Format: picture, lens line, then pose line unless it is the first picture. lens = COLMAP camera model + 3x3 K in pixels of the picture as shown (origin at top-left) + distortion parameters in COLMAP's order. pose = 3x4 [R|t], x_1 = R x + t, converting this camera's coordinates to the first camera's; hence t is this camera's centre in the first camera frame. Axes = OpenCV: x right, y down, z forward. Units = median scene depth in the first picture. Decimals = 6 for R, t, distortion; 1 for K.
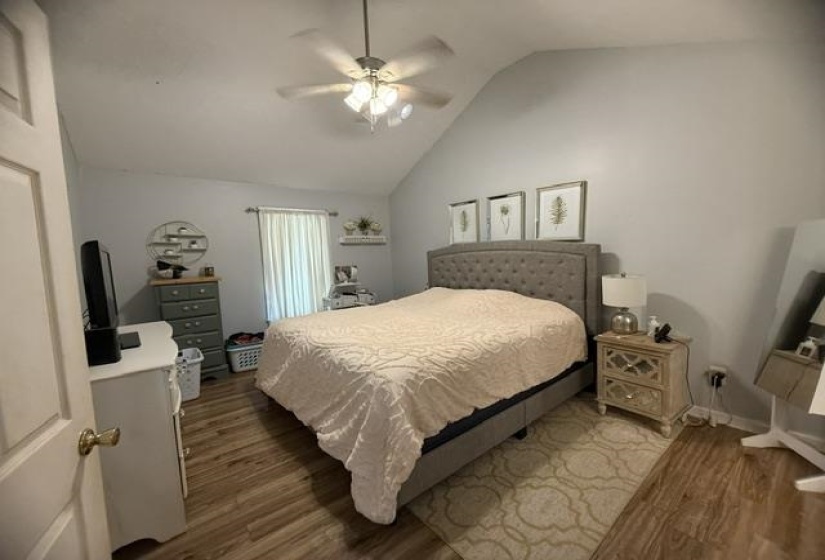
lens RADIAL K [[323.2, 0, 414.6], [0, 323.2, 282.6], [0, 0, 1]] dist [-0.000356, 0.000123]
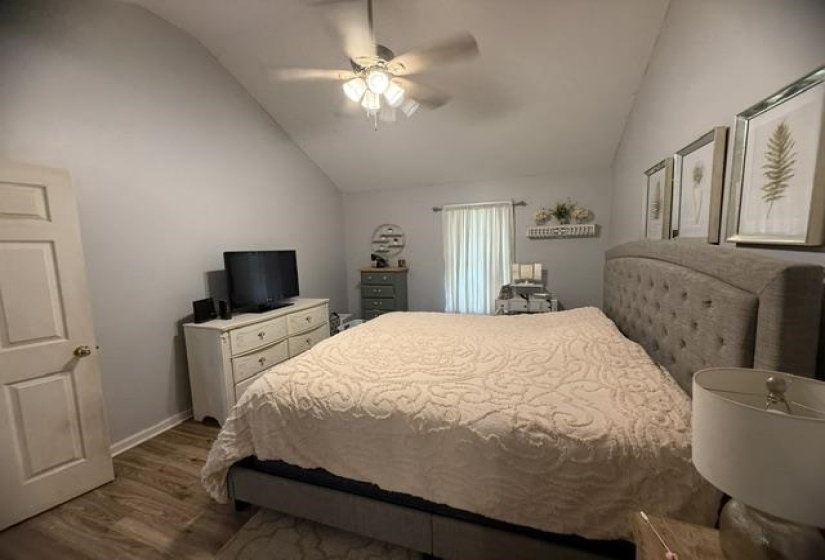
lens RADIAL K [[323.2, 0, 414.6], [0, 323.2, 282.6], [0, 0, 1]] dist [-0.000356, 0.000123]
pose [[0.531501, 0.111070, -0.839744, 0.552967], [-0.062675, 0.993805, 0.091778, -0.094566], [0.844736, 0.003851, 0.535169, 0.448178]]
